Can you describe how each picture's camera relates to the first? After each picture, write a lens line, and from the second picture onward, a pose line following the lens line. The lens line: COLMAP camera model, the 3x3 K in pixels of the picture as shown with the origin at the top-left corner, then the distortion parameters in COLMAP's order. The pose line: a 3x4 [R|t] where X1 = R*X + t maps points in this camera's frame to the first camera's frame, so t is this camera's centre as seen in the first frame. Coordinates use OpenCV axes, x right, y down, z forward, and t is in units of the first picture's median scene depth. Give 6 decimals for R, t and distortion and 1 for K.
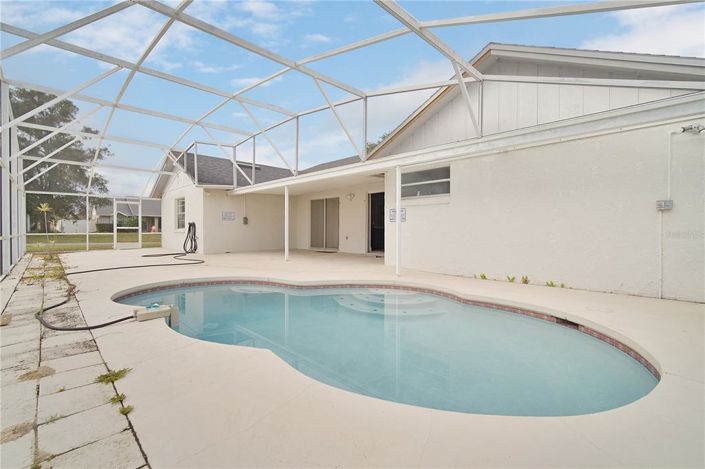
lens RADIAL K [[311.9, 0, 352.1], [0, 311.9, 231.2], [0, 0, 1]] dist [-0.006396, 0.000059]
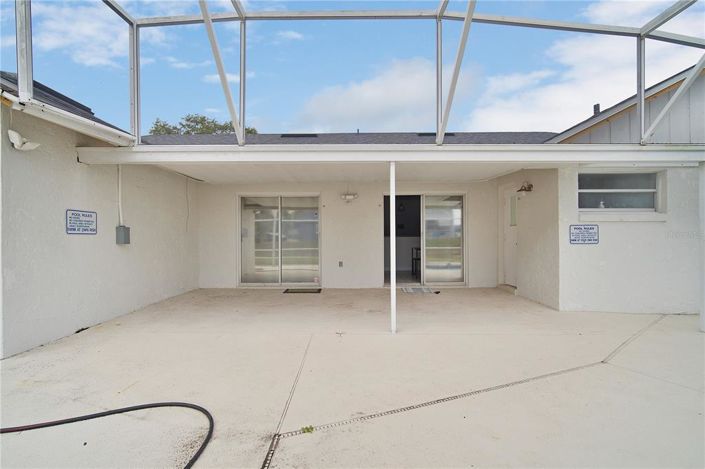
lens RADIAL K [[311.9, 0, 352.0], [0, 311.9, 238.4], [0, 0, 1]] dist [-0.006396, 0.000059]
pose [[0.708011, -0.002805, 0.706195, -0.568313], [0.006602, 0.999975, -0.002647, -0.036650], [-0.706170, 0.006536, 0.708012, 0.732417]]
